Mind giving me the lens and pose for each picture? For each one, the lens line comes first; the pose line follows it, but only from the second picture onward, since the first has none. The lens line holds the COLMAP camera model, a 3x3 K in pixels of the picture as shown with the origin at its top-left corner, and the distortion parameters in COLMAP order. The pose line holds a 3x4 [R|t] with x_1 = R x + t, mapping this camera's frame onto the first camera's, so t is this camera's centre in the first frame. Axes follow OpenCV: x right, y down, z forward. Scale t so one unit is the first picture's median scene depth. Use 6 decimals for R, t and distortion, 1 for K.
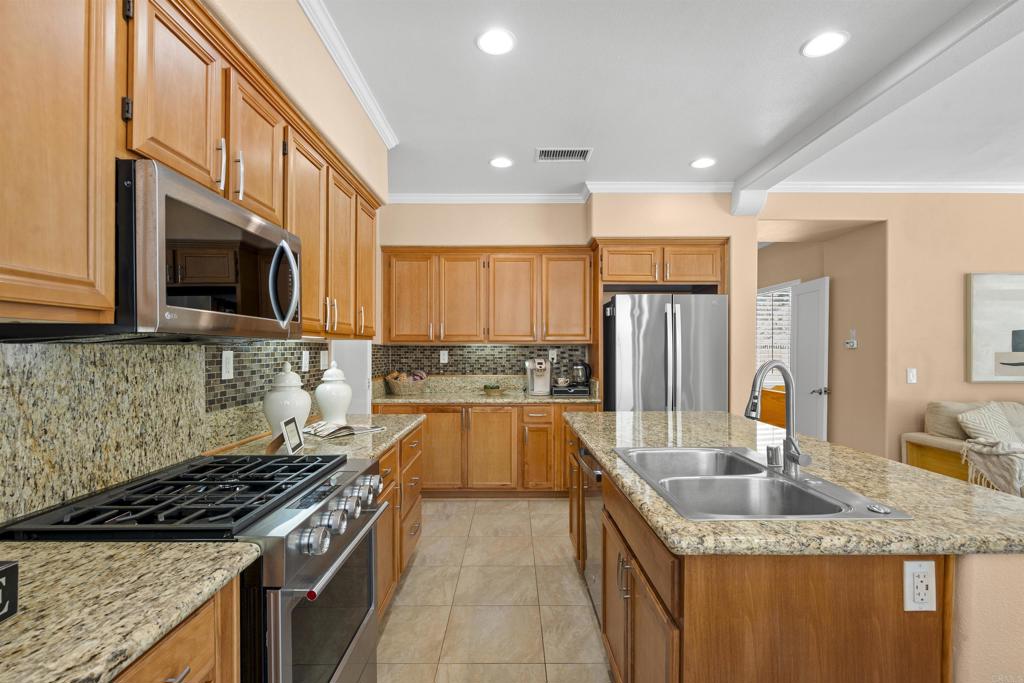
lens RADIAL K [[474.6, 0, 510.6], [0, 474.6, 350.8], [0, 0, 1]] dist [0.001270, 0.000305]
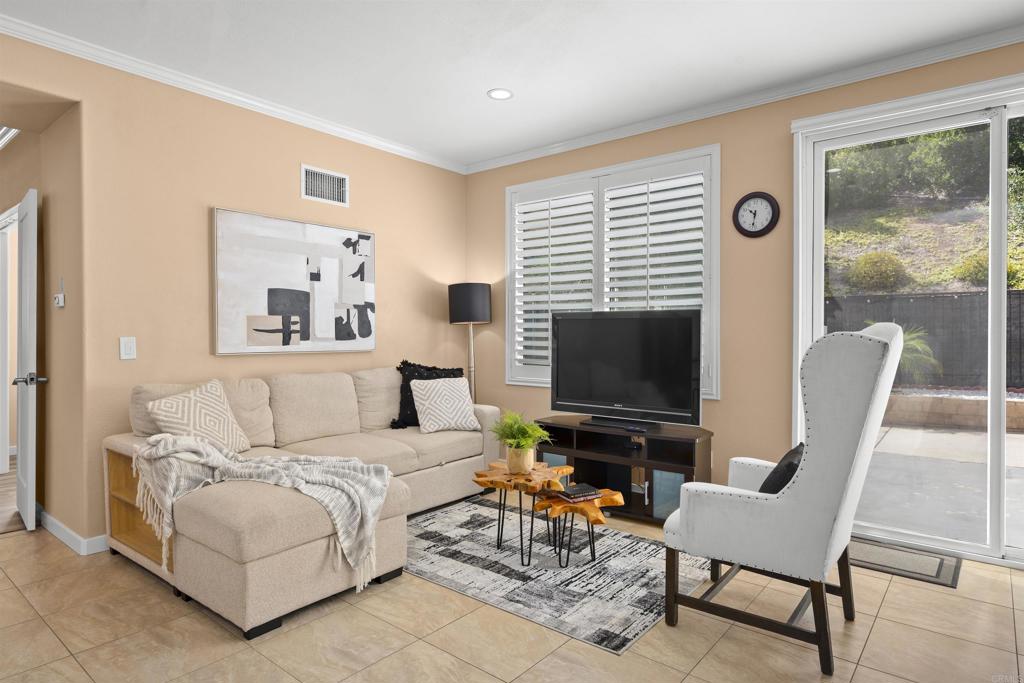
lens RADIAL K [[582.0, 0, 511.8], [0, 582.0, 339.0], [0, 0, 1]] dist [-0.001657, 0.000096]
pose [[0.633853, -0.006395, 0.773427, 0.683914], [0.002028, 0.999976, 0.006606, 0.043703], [-0.773451, -0.002619, 0.633851, 0.086691]]
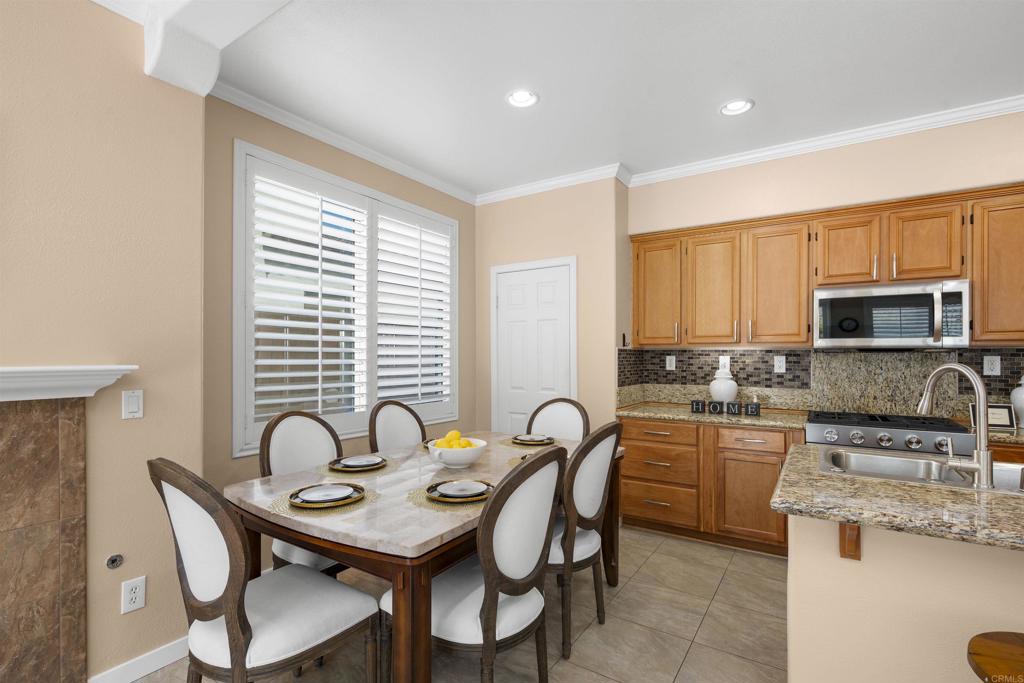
lens RADIAL K [[478.0, 0, 510.2], [0, 478.0, 354.4], [0, 0, 1]] dist [-0.000253, -0.000133]
pose [[-0.551305, -0.003693, -0.834295, 0.891184], [-0.005412, 0.999985, -0.000850, 0.002688], [0.834286, 0.004047, -0.551317, 0.353586]]
